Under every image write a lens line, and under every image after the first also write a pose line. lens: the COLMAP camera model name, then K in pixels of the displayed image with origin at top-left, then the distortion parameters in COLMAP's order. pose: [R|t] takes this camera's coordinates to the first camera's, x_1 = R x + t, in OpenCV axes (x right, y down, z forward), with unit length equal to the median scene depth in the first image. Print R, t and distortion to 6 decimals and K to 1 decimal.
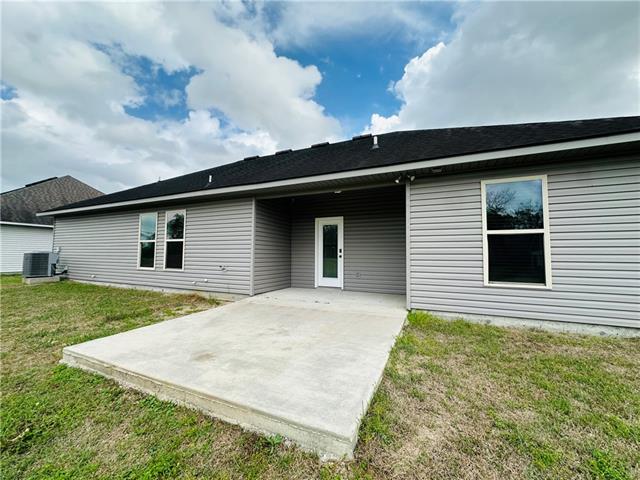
lens RADIAL K [[264.2, 0, 318.1], [0, 264.2, 239.8], [0, 0, 1]] dist [-0.000559, 0.000284]
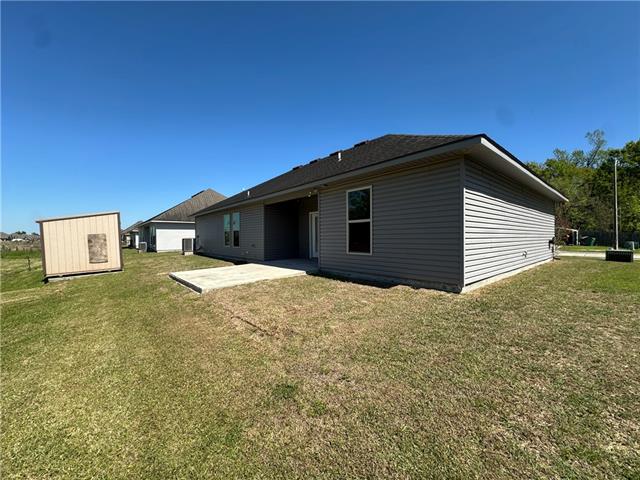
lens RADIAL K [[256.0, 0, 319.7], [0, 256.0, 238.7], [0, 0, 1]] dist [-0.002303, 0.000022]
pose [[0.909995, -0.014660, -0.414359, 0.686127], [0.040720, 0.997703, 0.054127, -0.010329], [0.412614, -0.066128, 0.908502, -0.323128]]
